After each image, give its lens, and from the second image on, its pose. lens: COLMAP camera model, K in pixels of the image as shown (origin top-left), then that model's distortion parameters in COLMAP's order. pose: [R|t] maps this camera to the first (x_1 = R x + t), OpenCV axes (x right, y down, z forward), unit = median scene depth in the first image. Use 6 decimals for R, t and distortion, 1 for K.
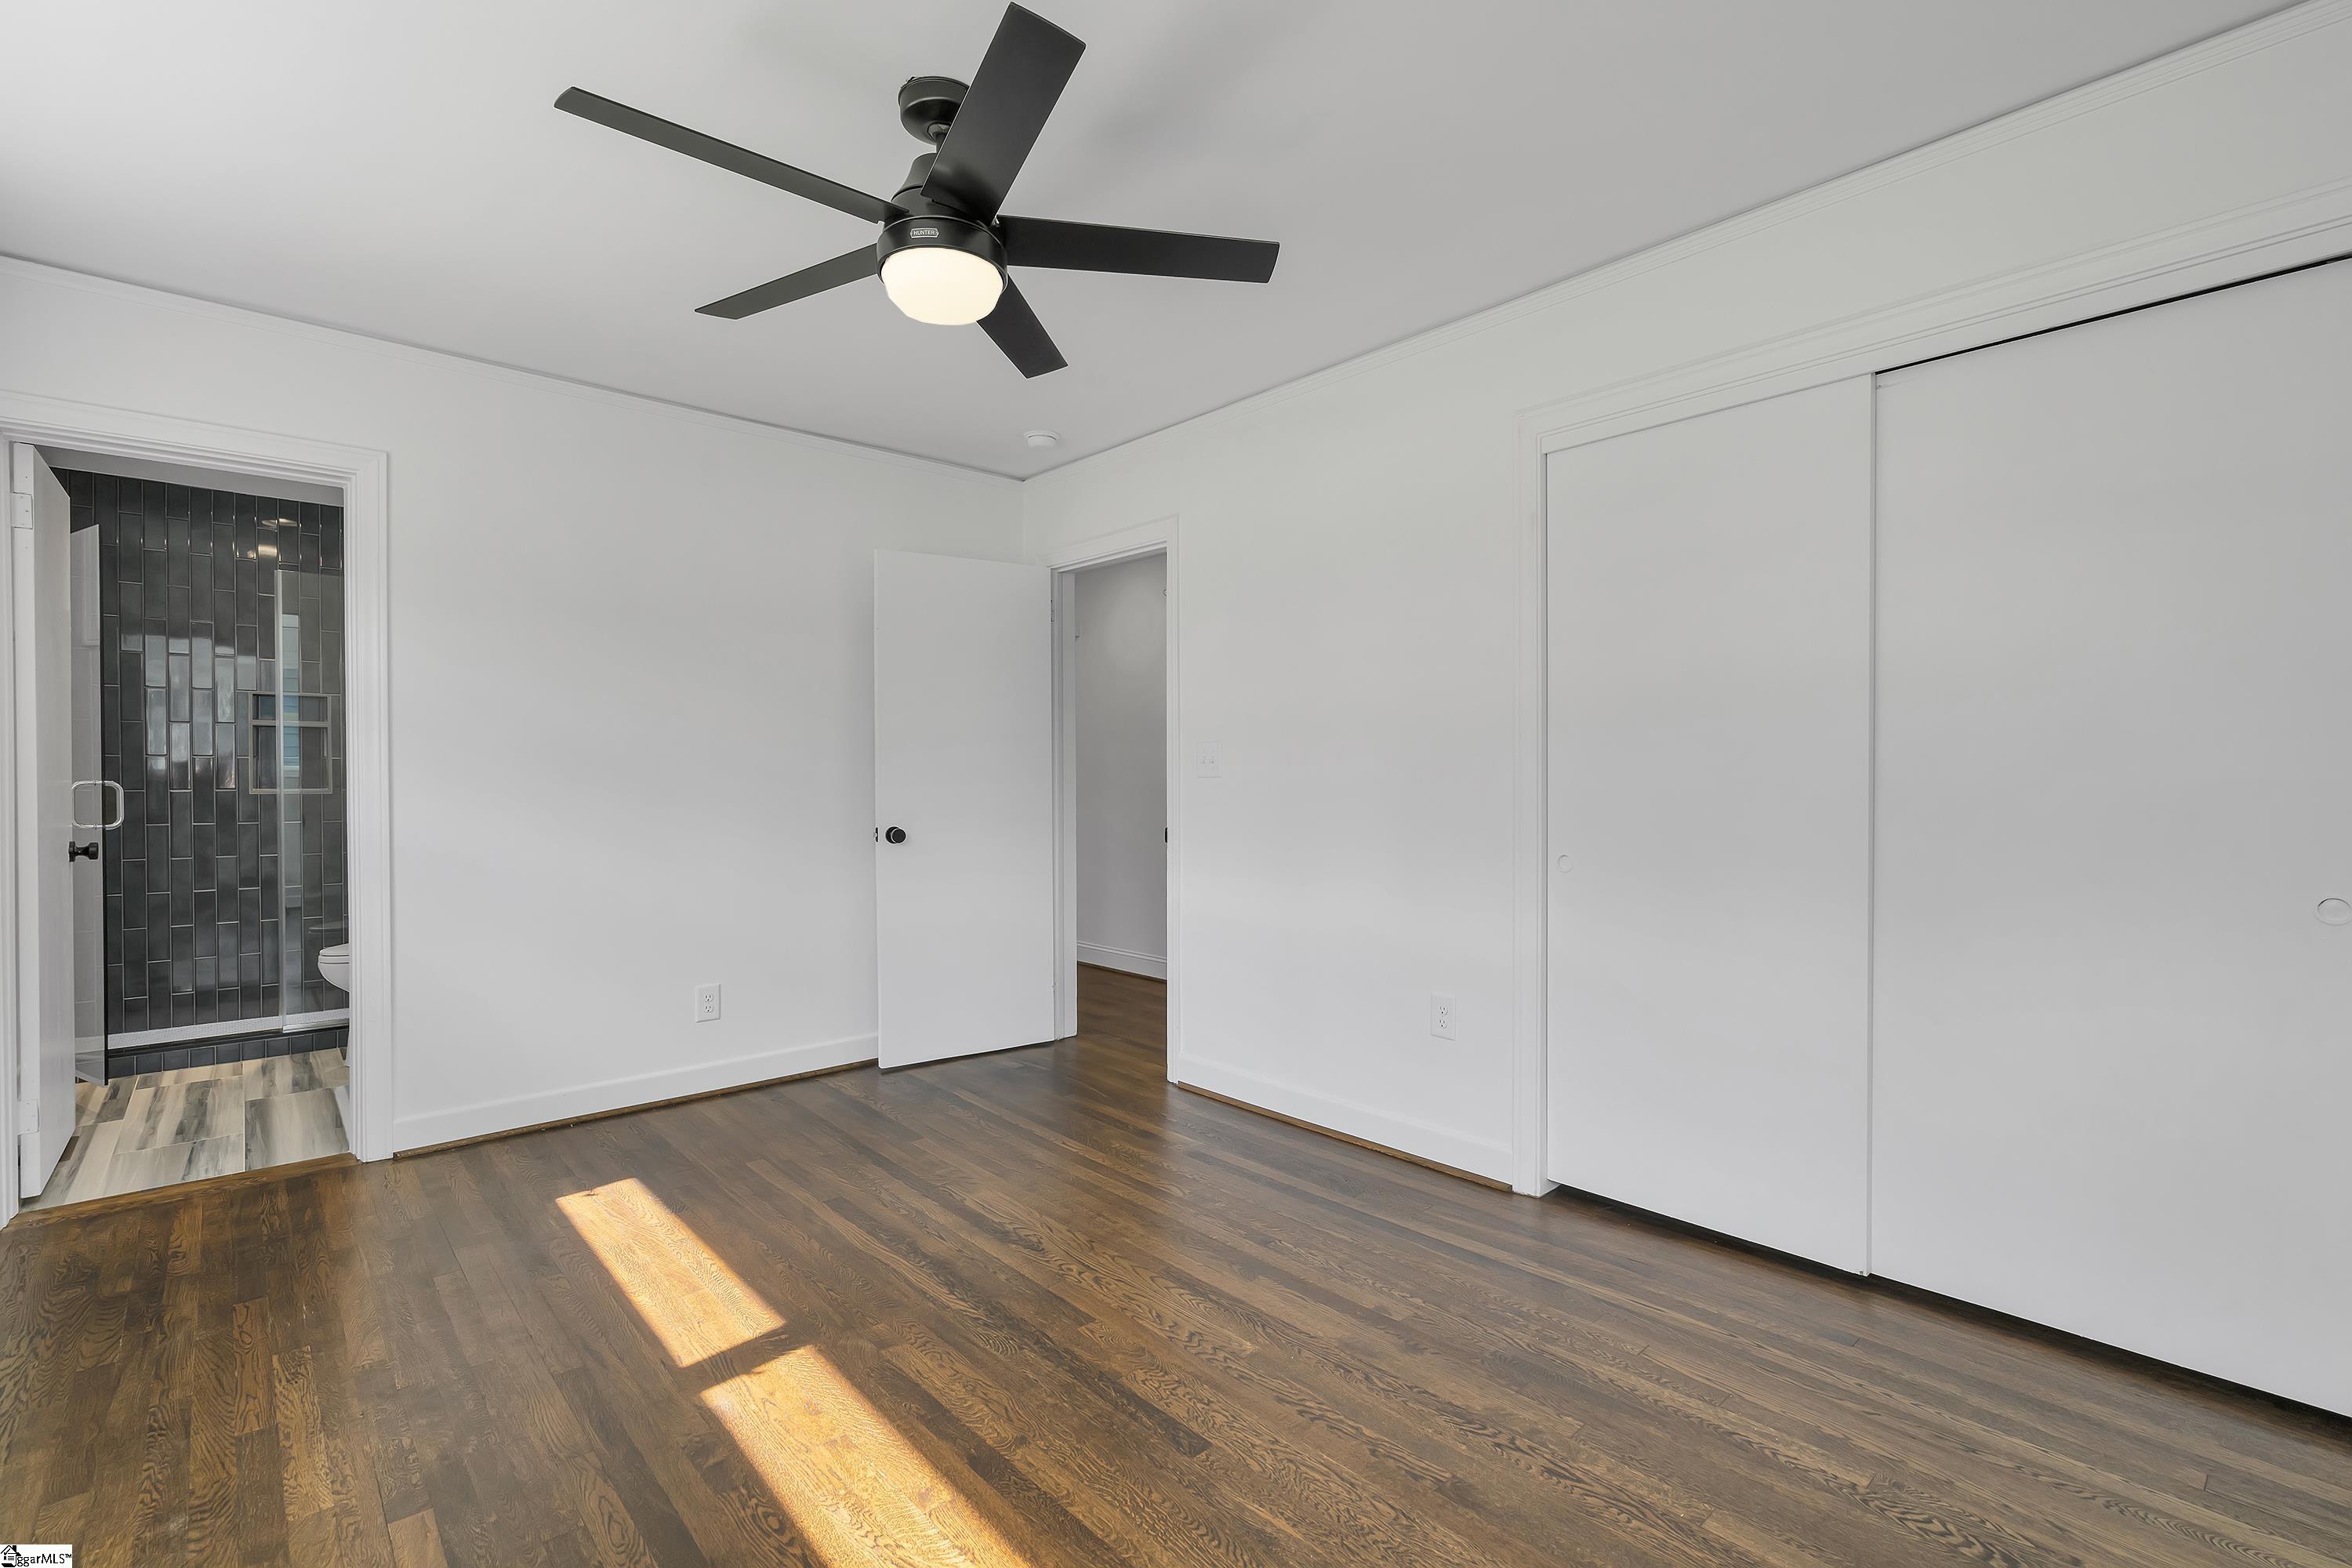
lens RADIAL K [[1051.2, 0, 1172.5], [0, 1051.2, 785.7], [0, 0, 1]] dist [0.000053, -0.000285]
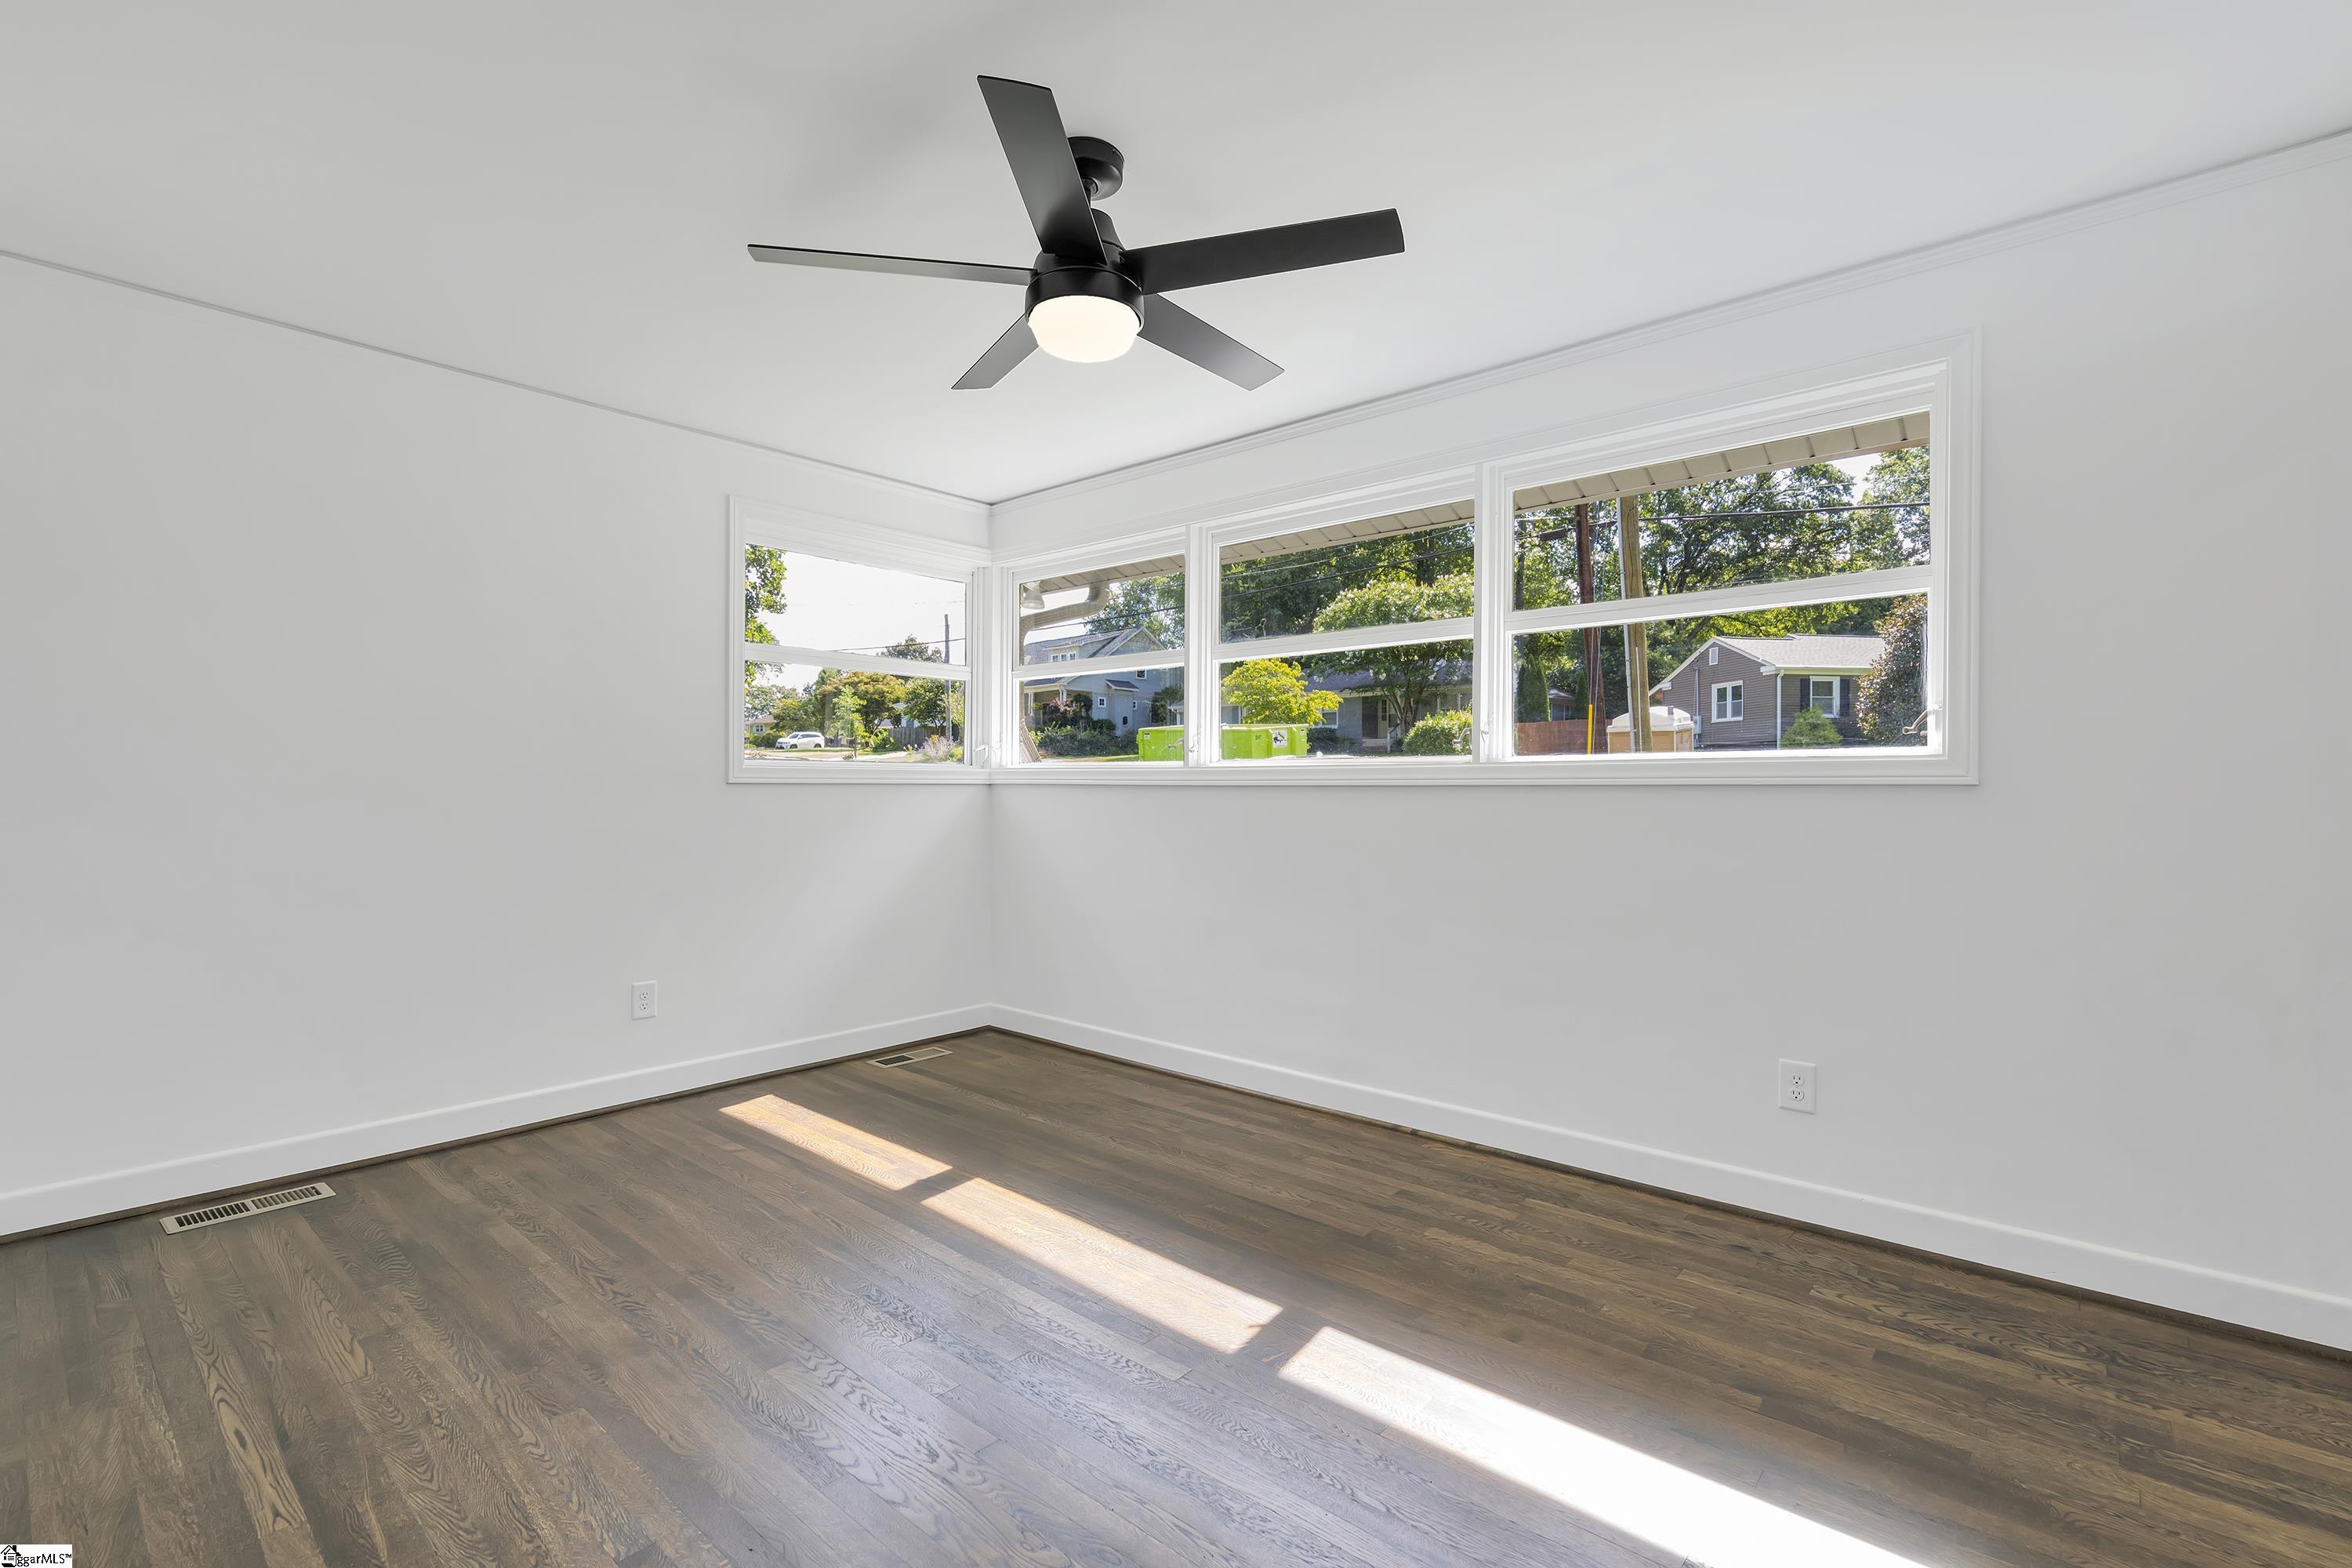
lens RADIAL K [[1051.2, 0, 1172.5], [0, 1051.2, 785.7], [0, 0, 1]] dist [0.000053, -0.000285]
pose [[-0.992390, -0.003628, -0.123078, -0.168757], [-0.003877, 0.999991, 0.001776, -0.010035], [0.123071, 0.002240, -0.992395, 2.030004]]
